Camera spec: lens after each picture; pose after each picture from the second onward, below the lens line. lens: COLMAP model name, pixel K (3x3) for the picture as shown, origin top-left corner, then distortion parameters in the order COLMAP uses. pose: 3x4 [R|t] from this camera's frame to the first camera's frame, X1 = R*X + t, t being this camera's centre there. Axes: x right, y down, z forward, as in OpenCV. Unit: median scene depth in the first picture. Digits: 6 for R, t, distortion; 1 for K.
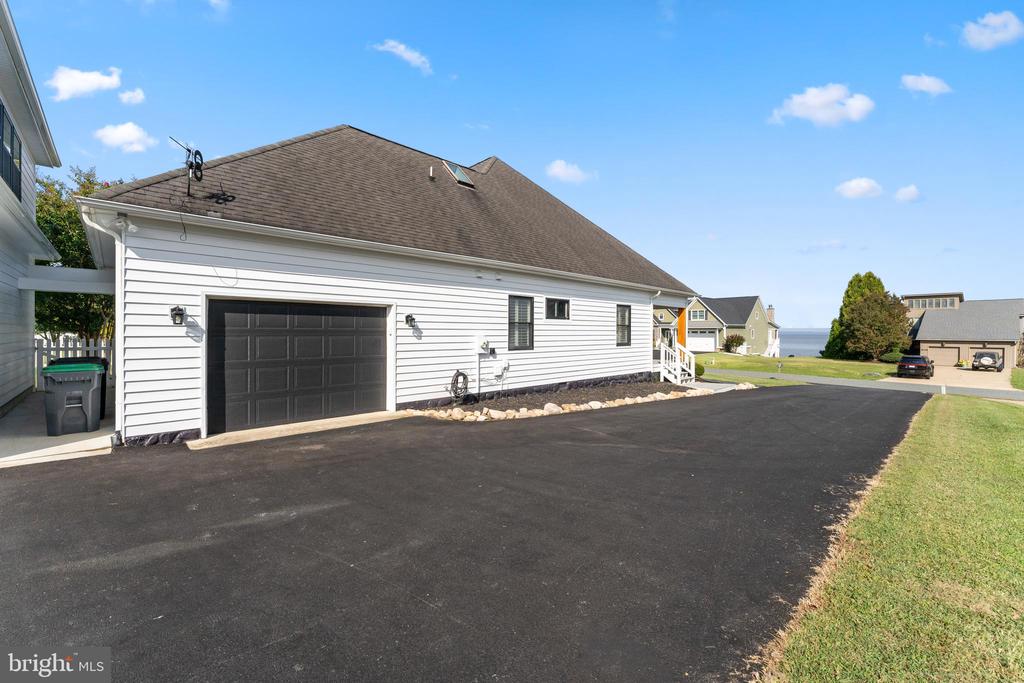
lens RADIAL K [[413.2, 0, 512.0], [0, 413.2, 341.5], [0, 0, 1]] dist [0.001059, 0.000286]
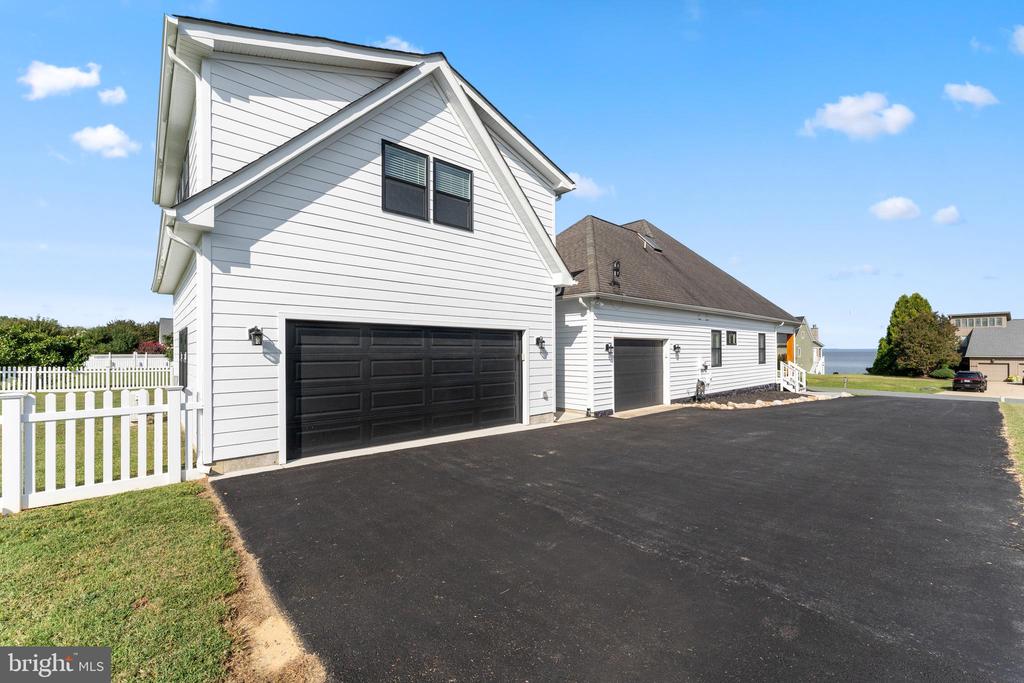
lens RADIAL K [[442.2, 0, 514.3], [0, 442.2, 362.4], [0, 0, 1]] dist [0.037403, -0.000153]
pose [[0.999854, -0.005653, 0.016144, -0.202018], [0.005586, 0.999976, 0.004151, -0.001583], [-0.016167, -0.004060, 0.999861, -0.161307]]
